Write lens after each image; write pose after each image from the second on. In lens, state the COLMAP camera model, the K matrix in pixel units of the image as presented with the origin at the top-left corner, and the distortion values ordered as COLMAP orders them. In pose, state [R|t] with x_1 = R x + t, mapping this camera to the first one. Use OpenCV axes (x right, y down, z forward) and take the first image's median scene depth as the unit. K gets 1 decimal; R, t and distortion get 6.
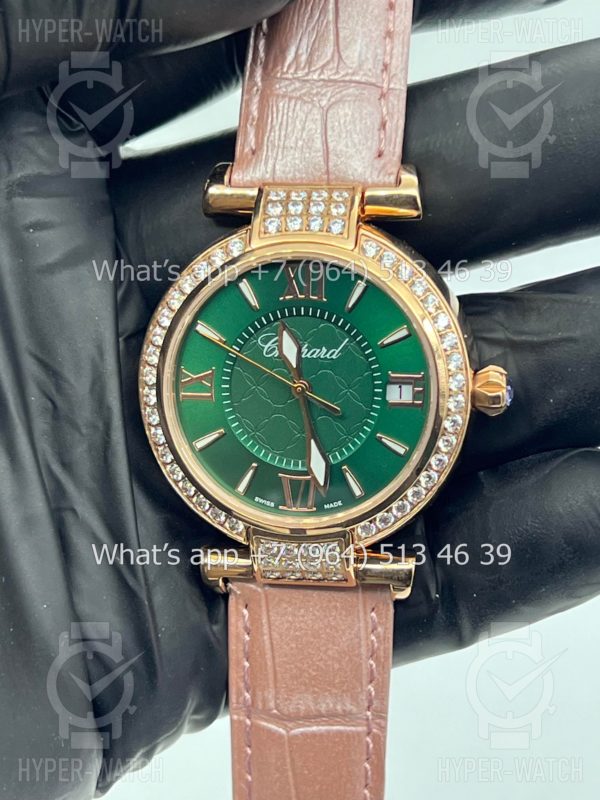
lens RADIAL K [[1838.4, 0, 300.0], [0, 1838.4, 400.0], [0, 0, 1]] dist [0.409651, -4.302032]
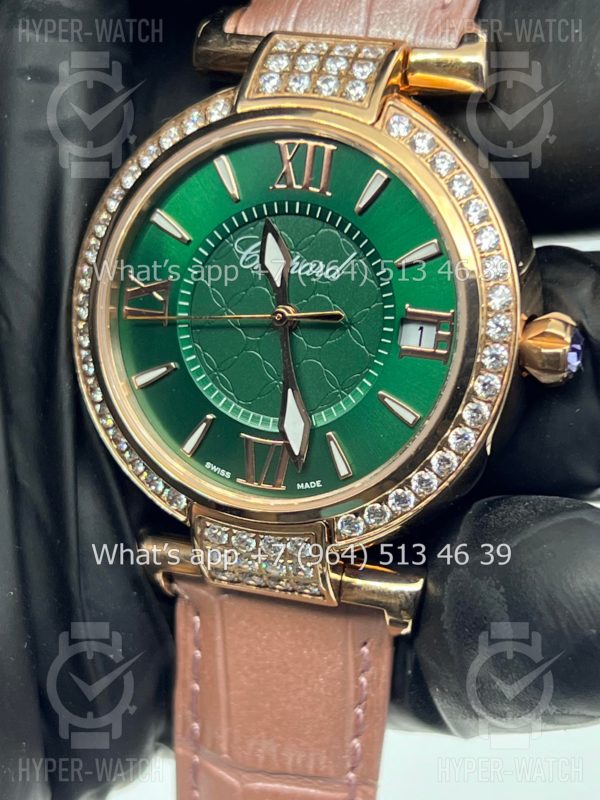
lens RADIAL K [[1838.4, 0, 300.0], [0, 1838.4, 400.0], [0, 0, 1]] dist [0.409651, -4.302032]
pose [[0.979481, 0.113763, -0.166358, 0.128054], [-0.119983, 0.992387, -0.027797, 0.044556], [0.161929, 0.047187, 0.985674, 0.300252]]
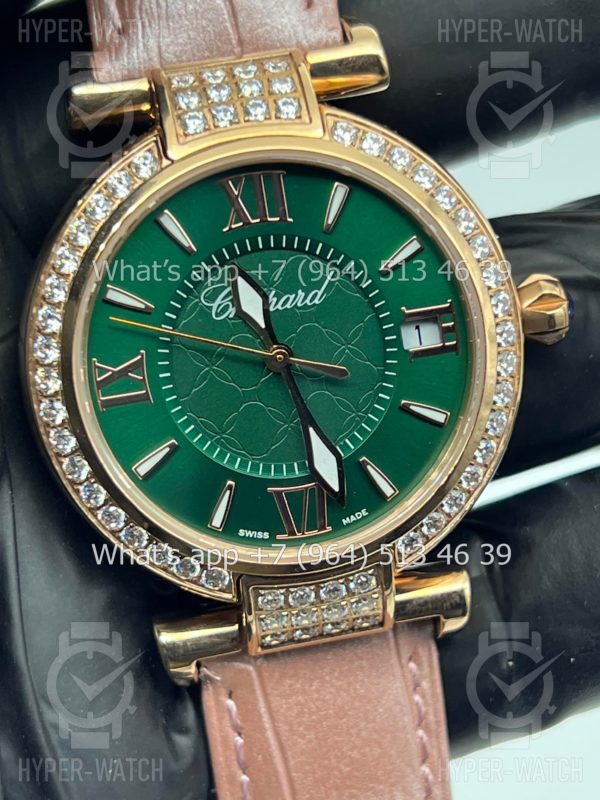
lens RADIAL K [[1838.4, 0, 300.0], [0, 1838.4, 400.0], [0, 0, 1]] dist [0.409651, -4.302032]
pose [[0.952574, -0.186221, 0.240674, -0.156177], [0.193797, 0.981009, -0.007986, 0.016189], [-0.234617, 0.054249, 0.970573, 0.343592]]
